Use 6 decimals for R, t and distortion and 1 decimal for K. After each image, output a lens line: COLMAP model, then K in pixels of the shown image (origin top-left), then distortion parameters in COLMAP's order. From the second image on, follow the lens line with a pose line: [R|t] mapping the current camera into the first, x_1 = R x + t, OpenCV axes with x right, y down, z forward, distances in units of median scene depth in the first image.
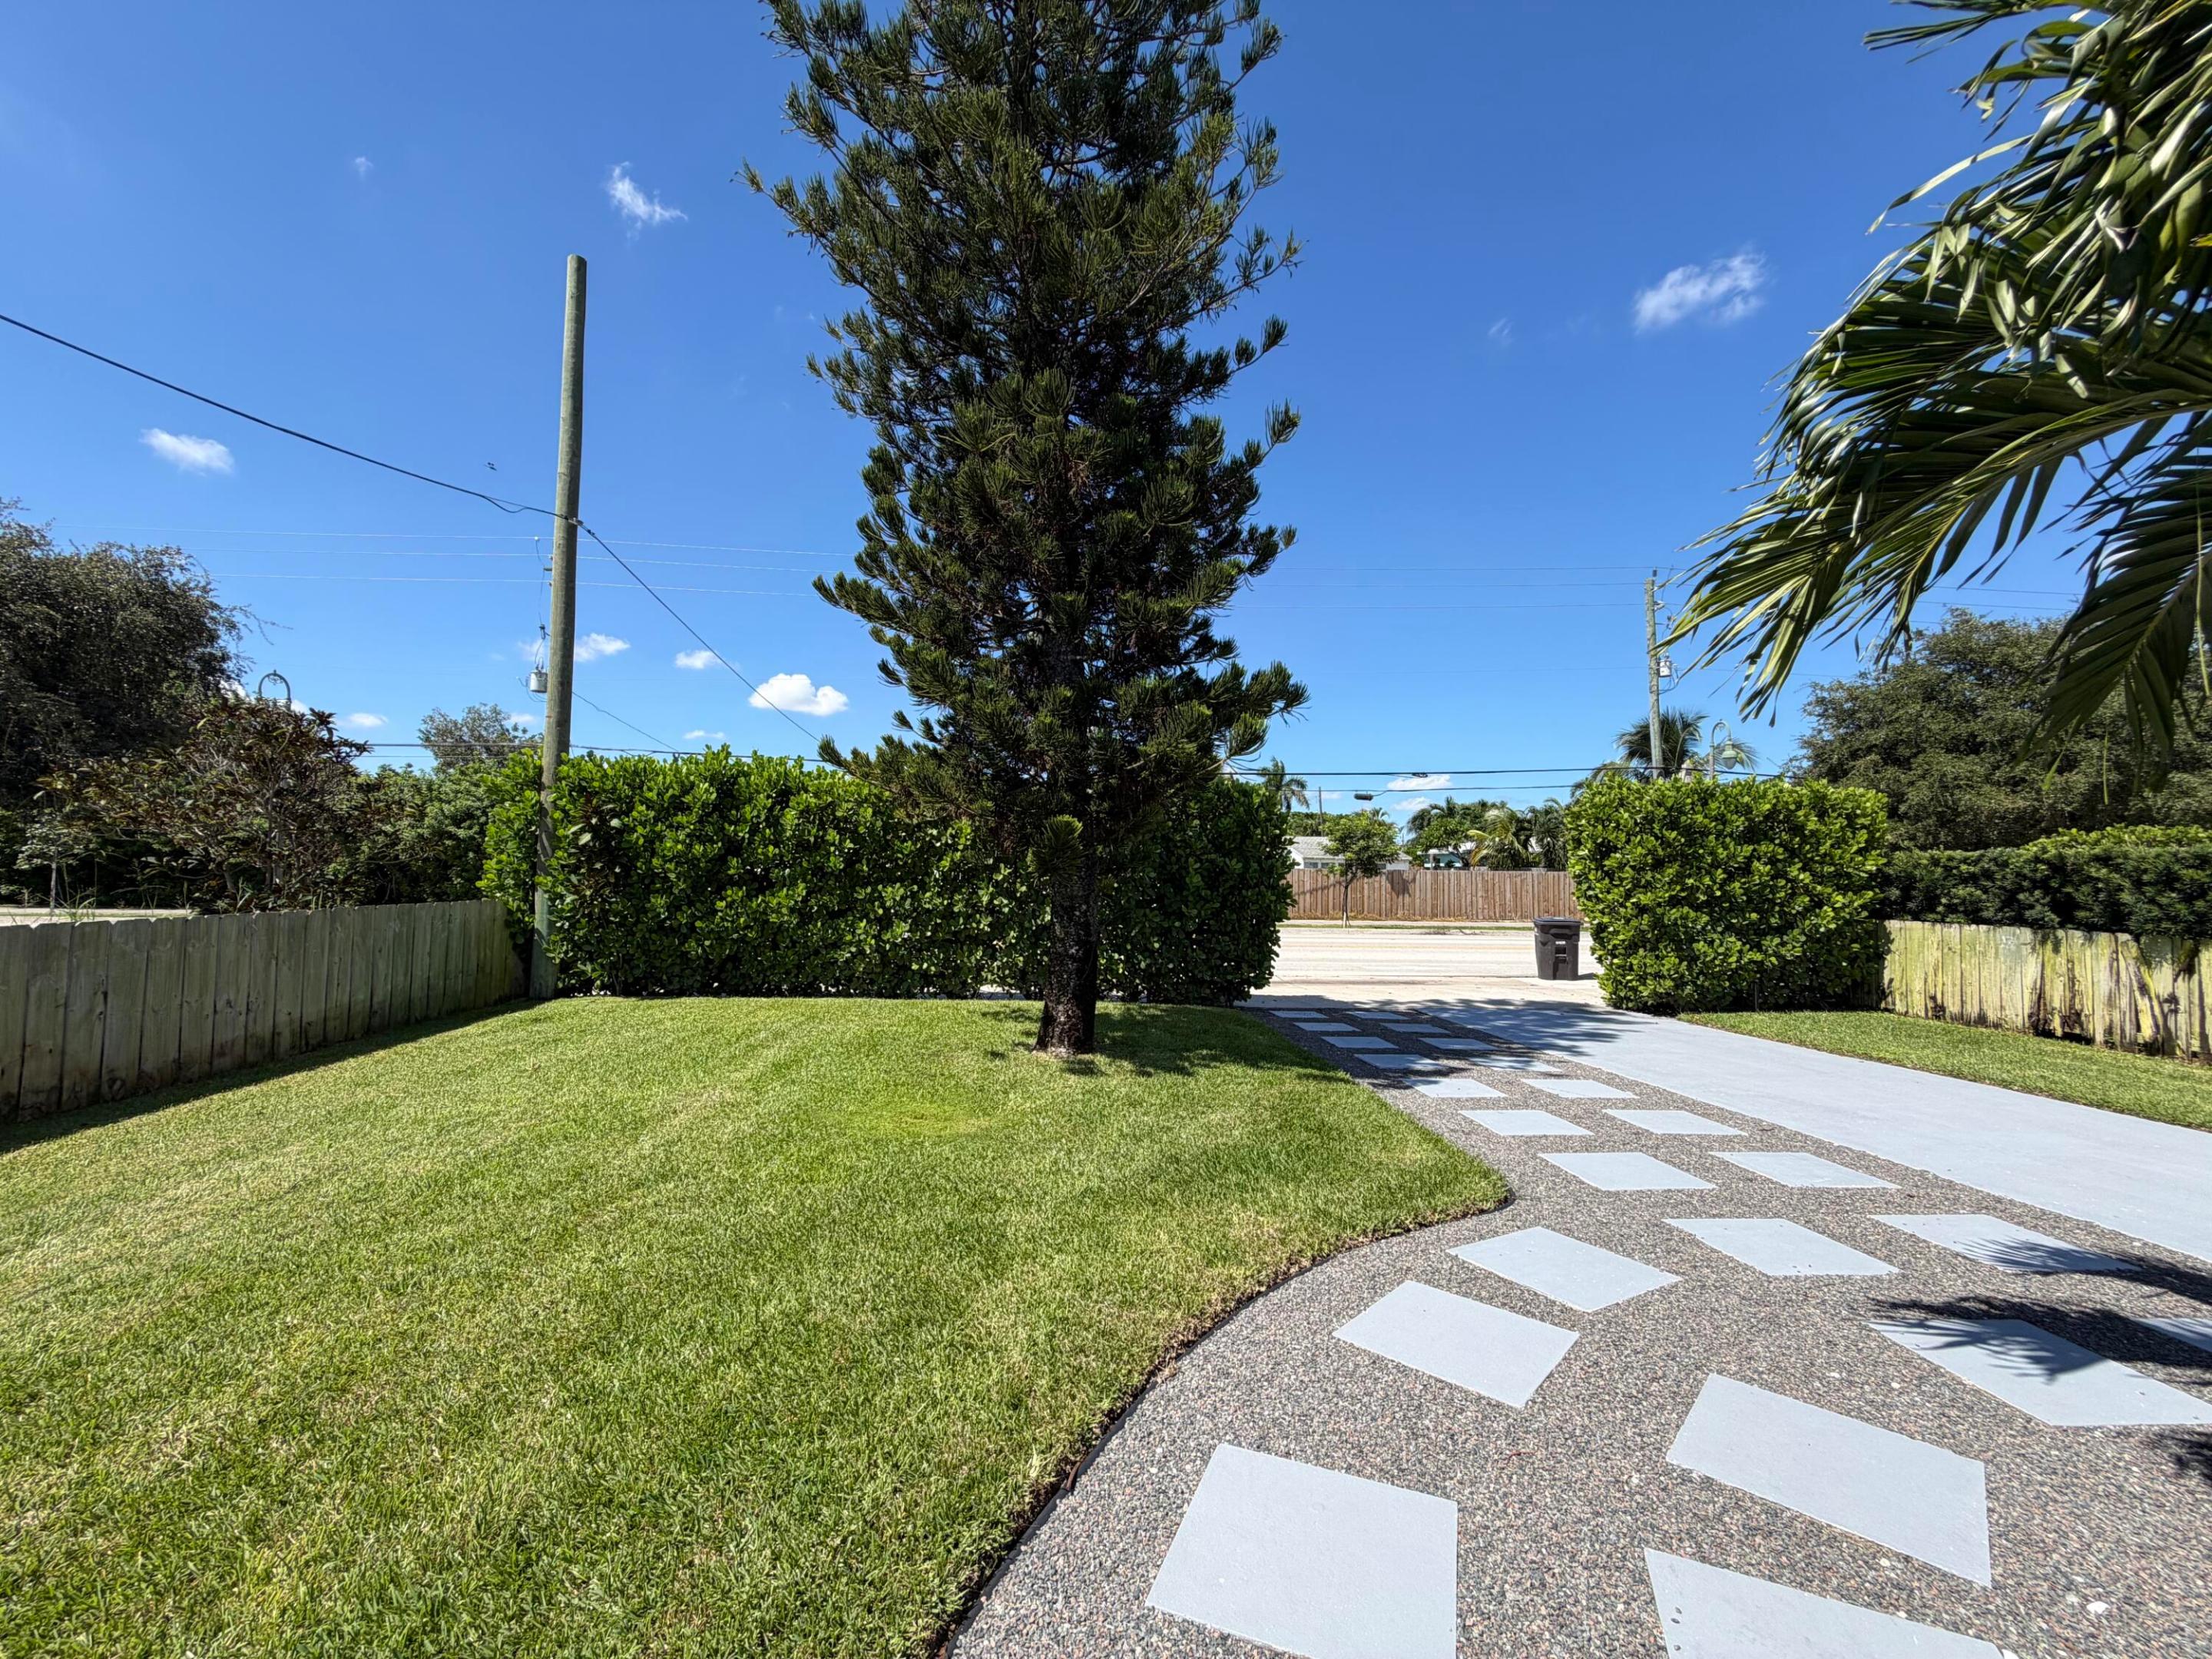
lens RADIAL K [[880.3, 0, 1098.1], [0, 880.3, 827.4], [0, 0, 1]] dist [-0.000070, 0.000378]
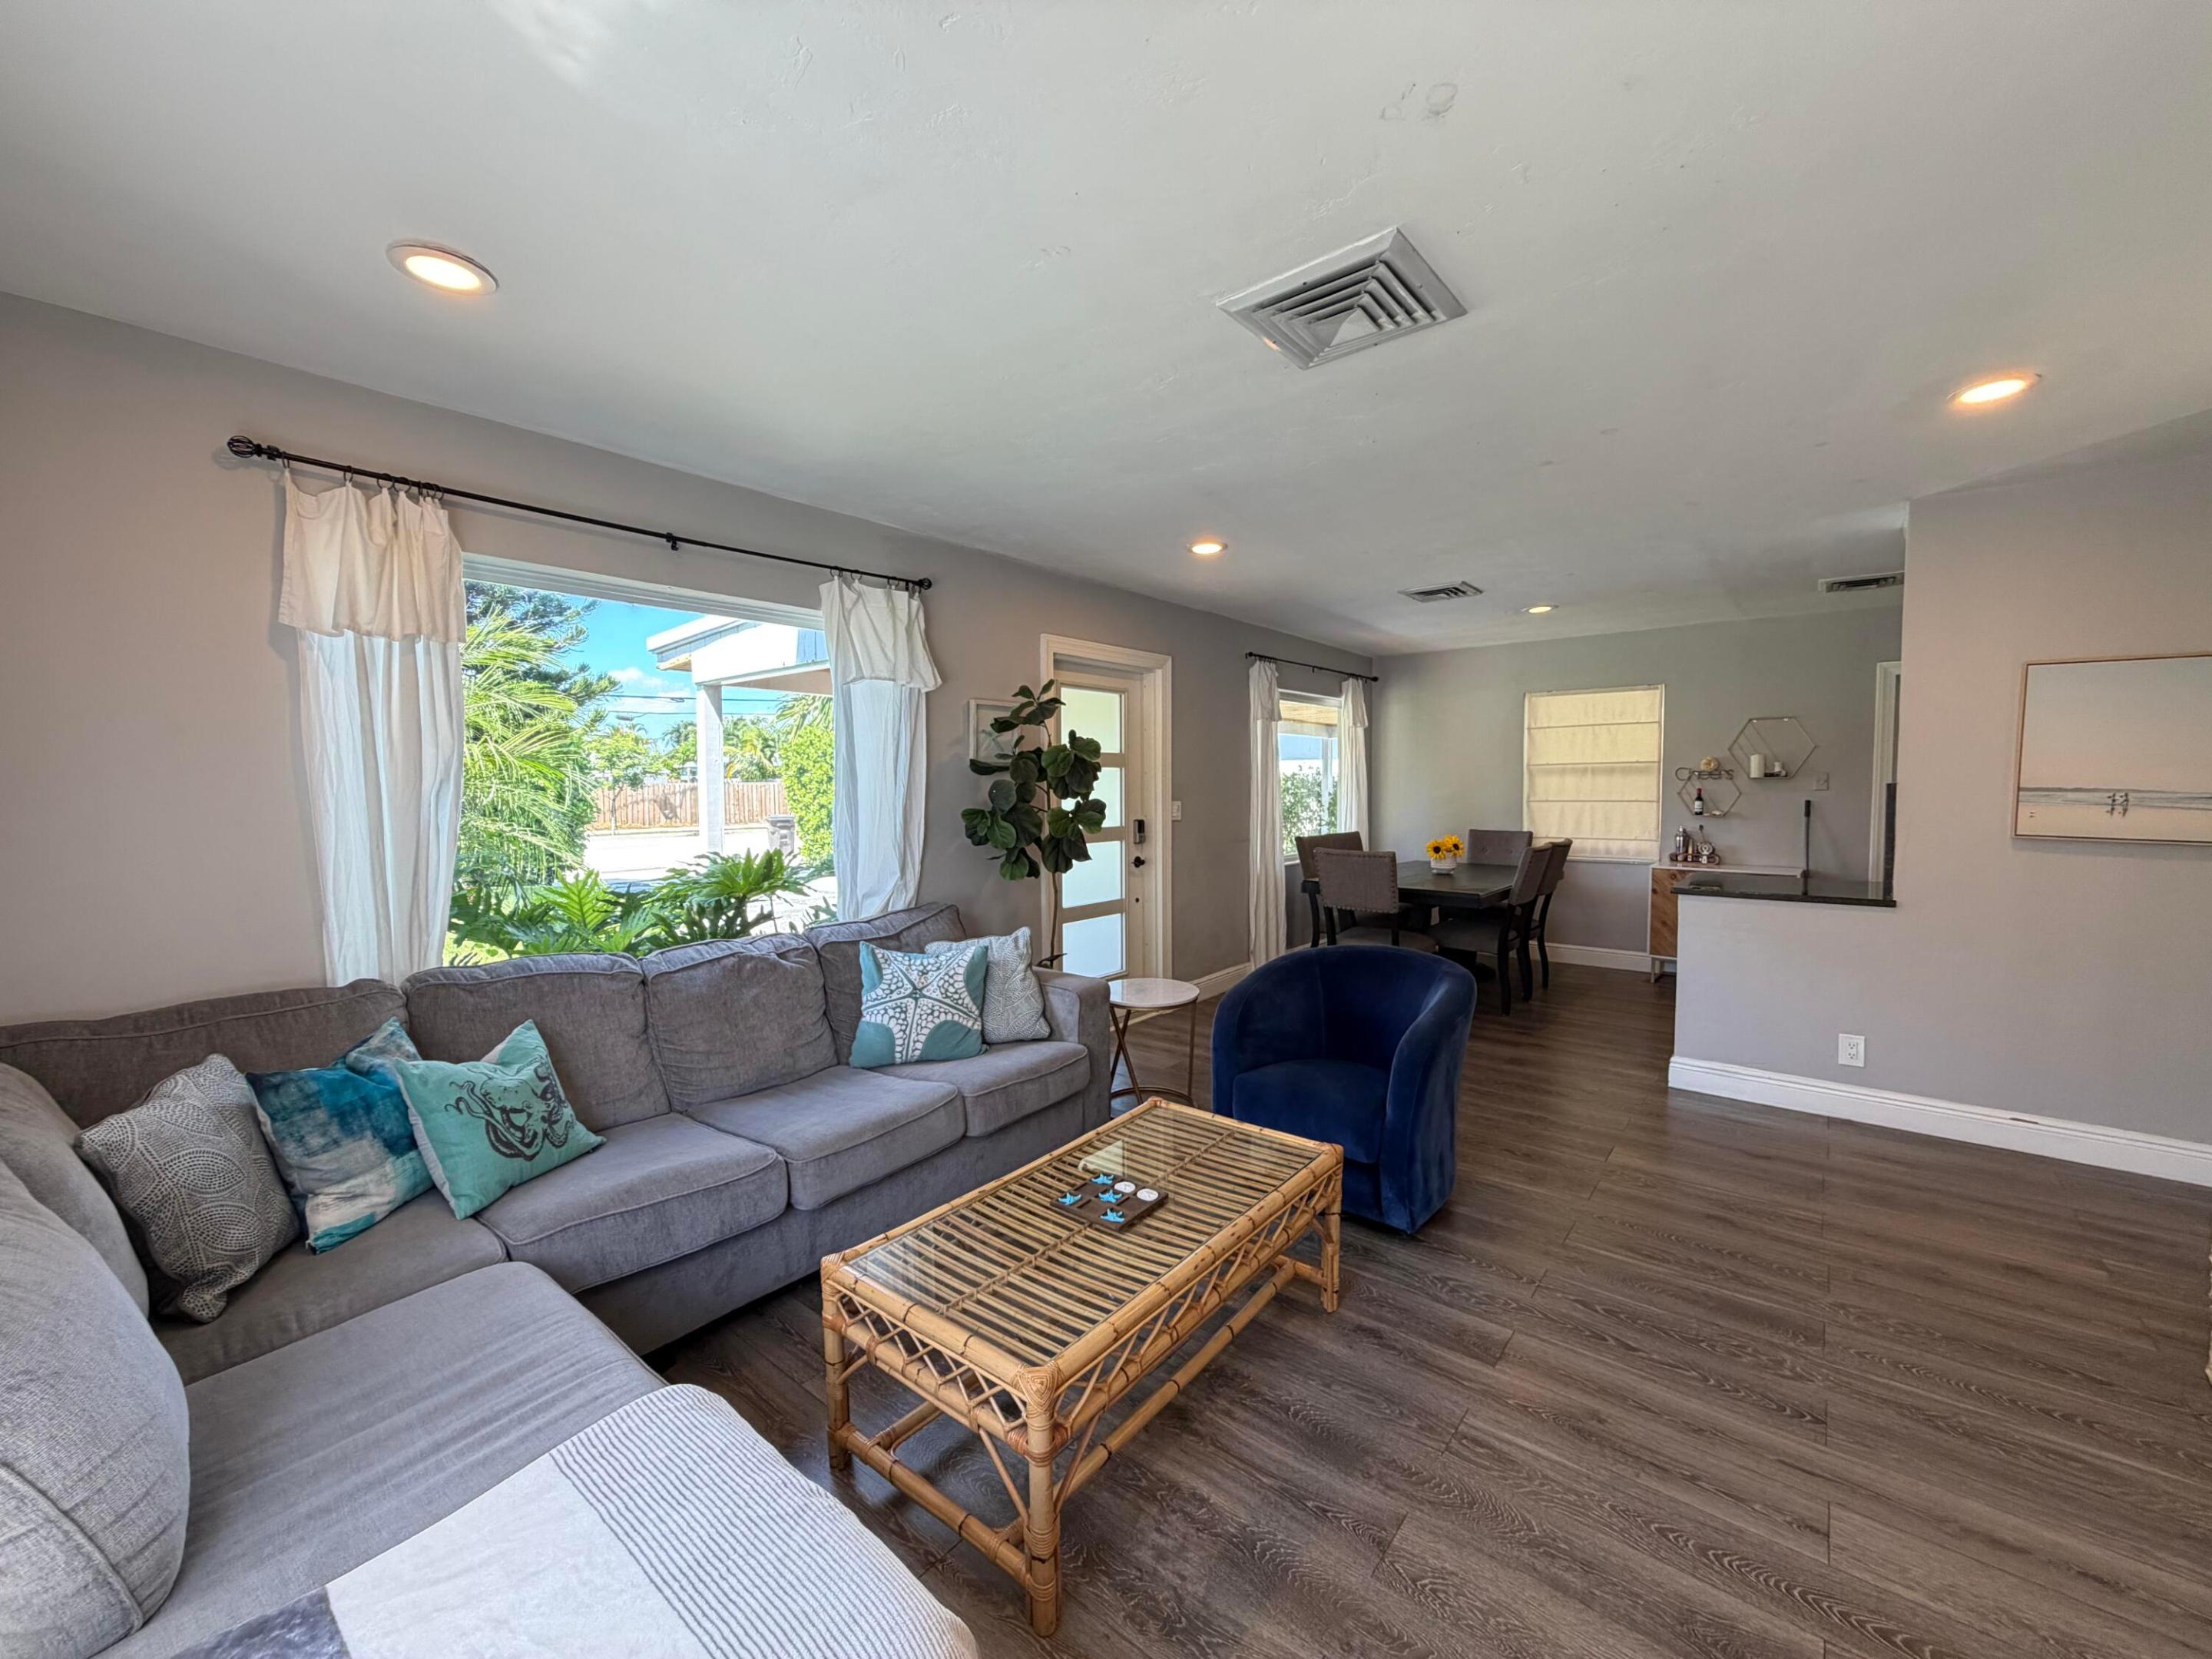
lens RADIAL K [[880.3, 0, 1098.1], [0, 880.3, 827.4], [0, 0, 1]] dist [-0.000070, 0.000378]
pose [[0.697257, -0.053425, 0.714827, -0.252377], [-0.019794, 0.995404, 0.093702, -0.040028], [-0.716548, -0.079483, 0.692995, -0.623232]]
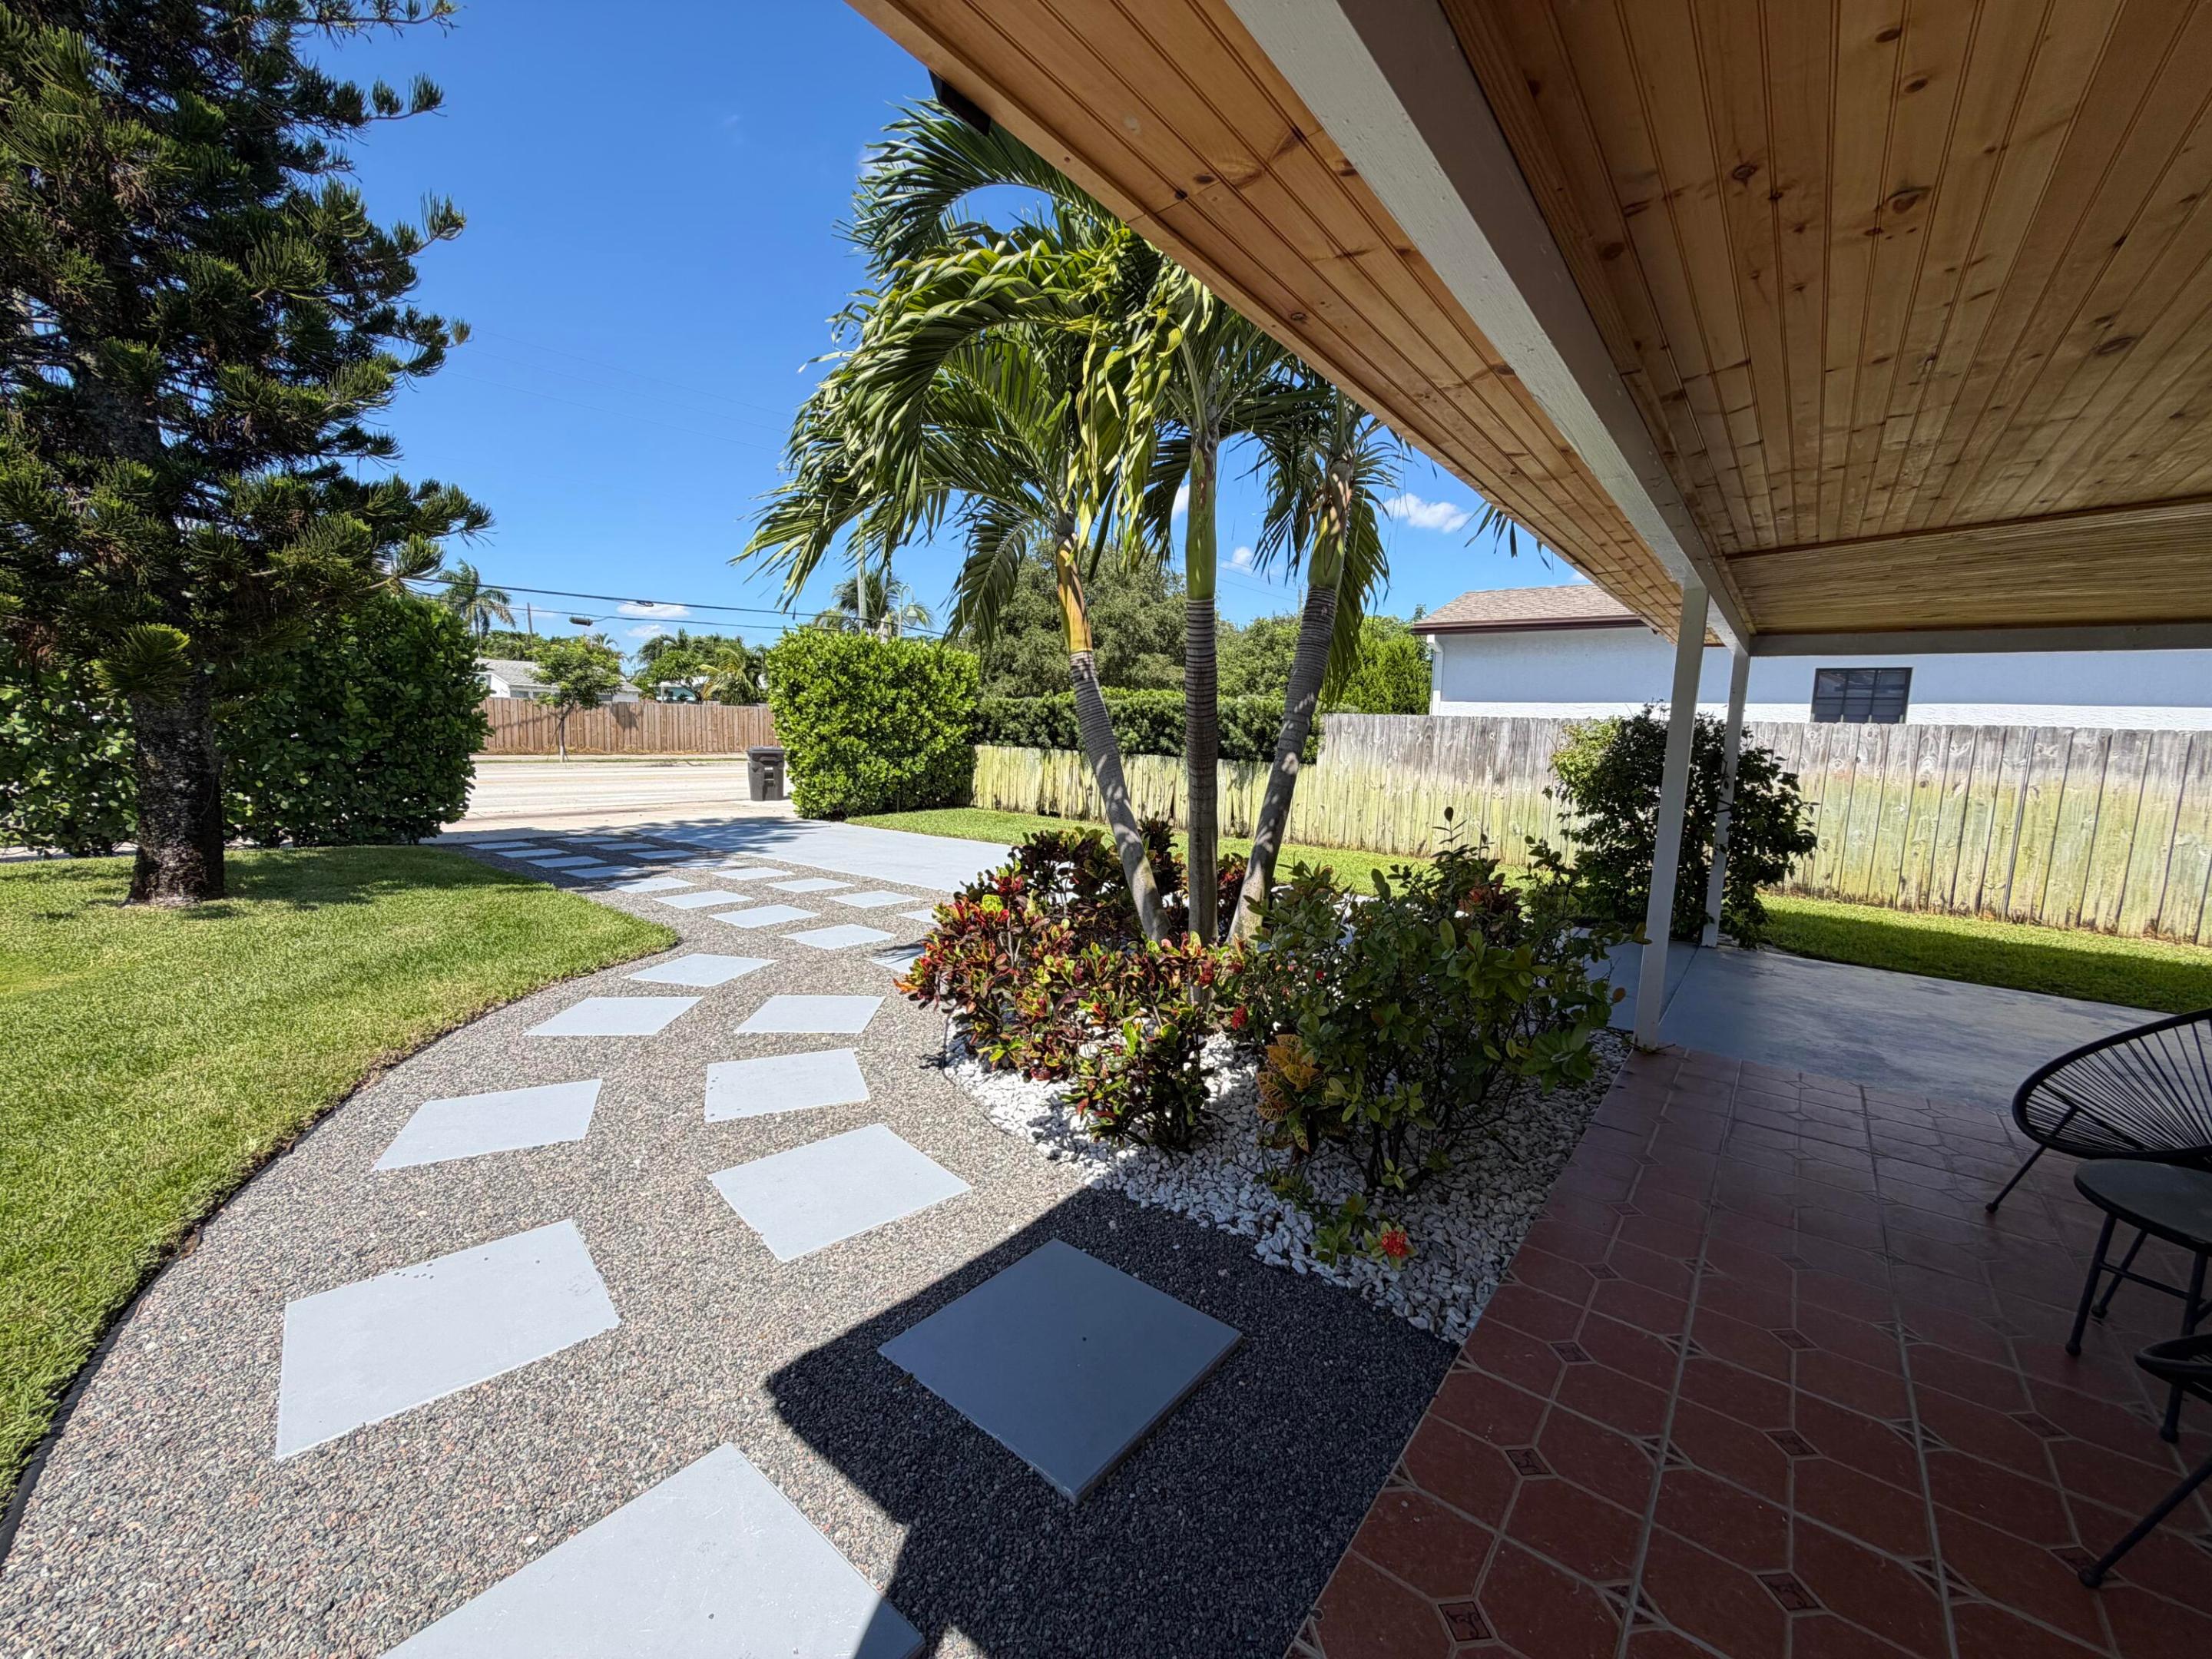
lens RADIAL K [[880.3, 0, 1098.1], [0, 880.3, 827.4], [0, 0, 1]] dist [-0.000070, 0.000378]
pose [[0.688363, -0.075958, 0.721378, -0.024347], [-0.059274, 0.985286, 0.160308, -0.005961], [-0.722941, -0.153109, 0.673732, -0.155366]]
